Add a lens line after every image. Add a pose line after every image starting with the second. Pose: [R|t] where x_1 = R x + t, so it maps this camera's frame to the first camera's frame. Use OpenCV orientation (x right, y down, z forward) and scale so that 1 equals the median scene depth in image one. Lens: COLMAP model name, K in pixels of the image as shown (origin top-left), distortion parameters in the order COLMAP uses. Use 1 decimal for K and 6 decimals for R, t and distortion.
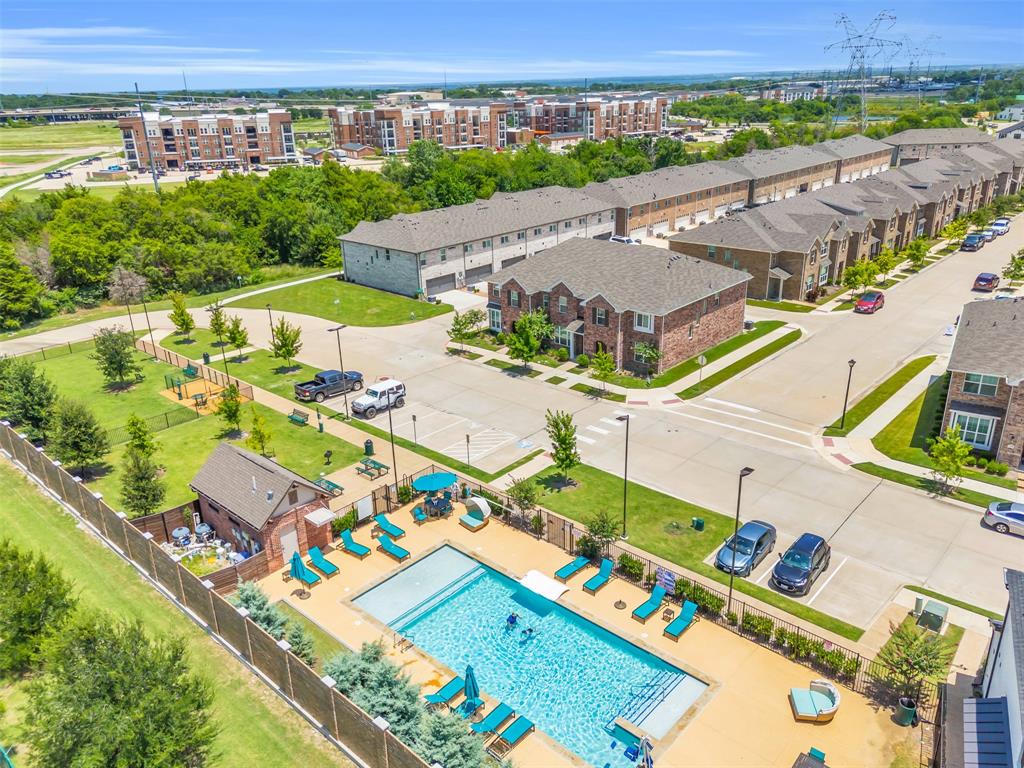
lens RADIAL K [[762.5, 0, 512.0], [0, 762.5, 383.6], [0, 0, 1]] dist [0.060178, -0.052095]
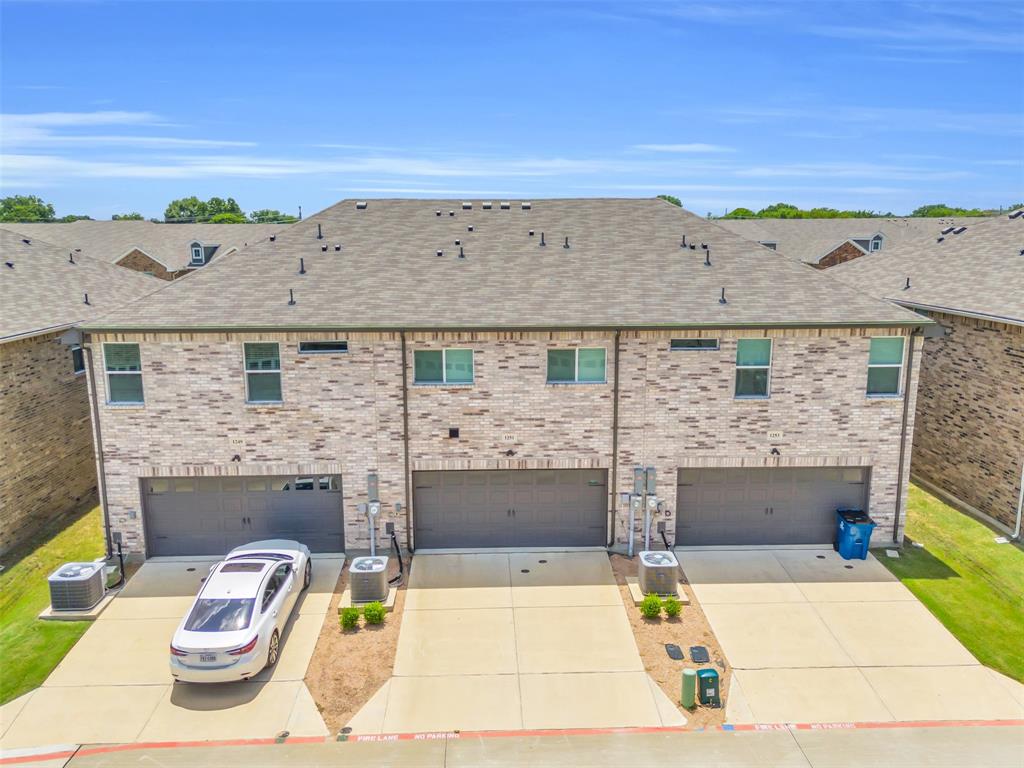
lens RADIAL K [[762.5, 0, 514.1], [0, 762.5, 383.4], [0, 0, 1]] dist [0.060178, -0.052095]
pose [[0.702584, 0.163974, -0.692451, 0.088114], [-0.276537, 0.959520, -0.053366, -0.167559], [0.655671, 0.228982, 0.719488, 0.873176]]
